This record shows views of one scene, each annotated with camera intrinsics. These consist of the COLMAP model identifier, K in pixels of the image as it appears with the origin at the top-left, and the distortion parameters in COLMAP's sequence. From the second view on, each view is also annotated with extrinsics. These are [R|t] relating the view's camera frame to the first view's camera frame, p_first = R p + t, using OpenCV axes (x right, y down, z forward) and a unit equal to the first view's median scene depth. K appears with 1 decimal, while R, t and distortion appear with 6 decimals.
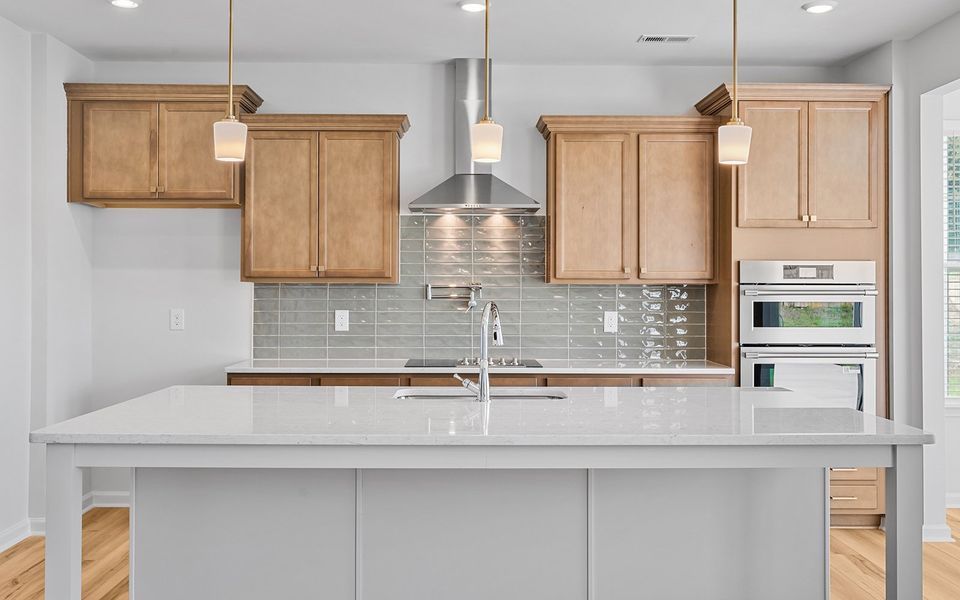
lens RADIAL K [[943.5, 0, 474.4], [0, 943.5, 290.9], [0, 0, 1]] dist [-0.009267, 0.000000]
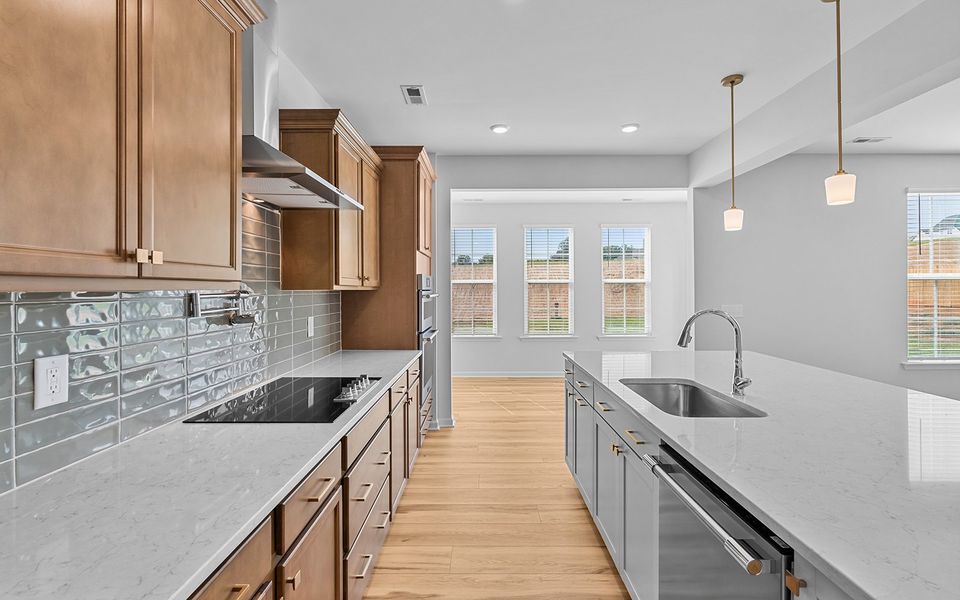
lens RADIAL K [[428.5, 0, 480.8], [0, 428.5, 288.1], [0, 0, 1]] dist [-0.001575, 0.000425]
pose [[0.014529, -0.000600, 0.999894, -0.346000], [0.003378, 0.999994, 0.000551, -0.009959], [-0.999889, 0.003370, 0.014531, 0.850950]]
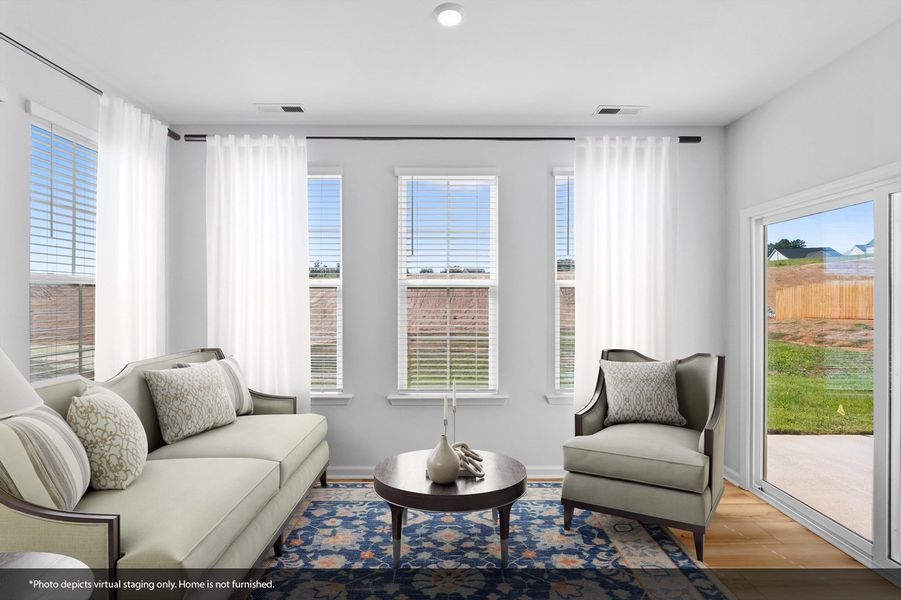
lens RADIAL K [[410.9, 0, 449.5], [0, 410.9, 299.5], [0, 0, 1]] dist [0.003552, 0.000201]
pose [[0.003082, 0.014911, 0.999884, 0.290924], [-0.000315, 0.999889, -0.014910, 0.003491], [-0.999995, -0.000269, 0.003086, 0.674339]]
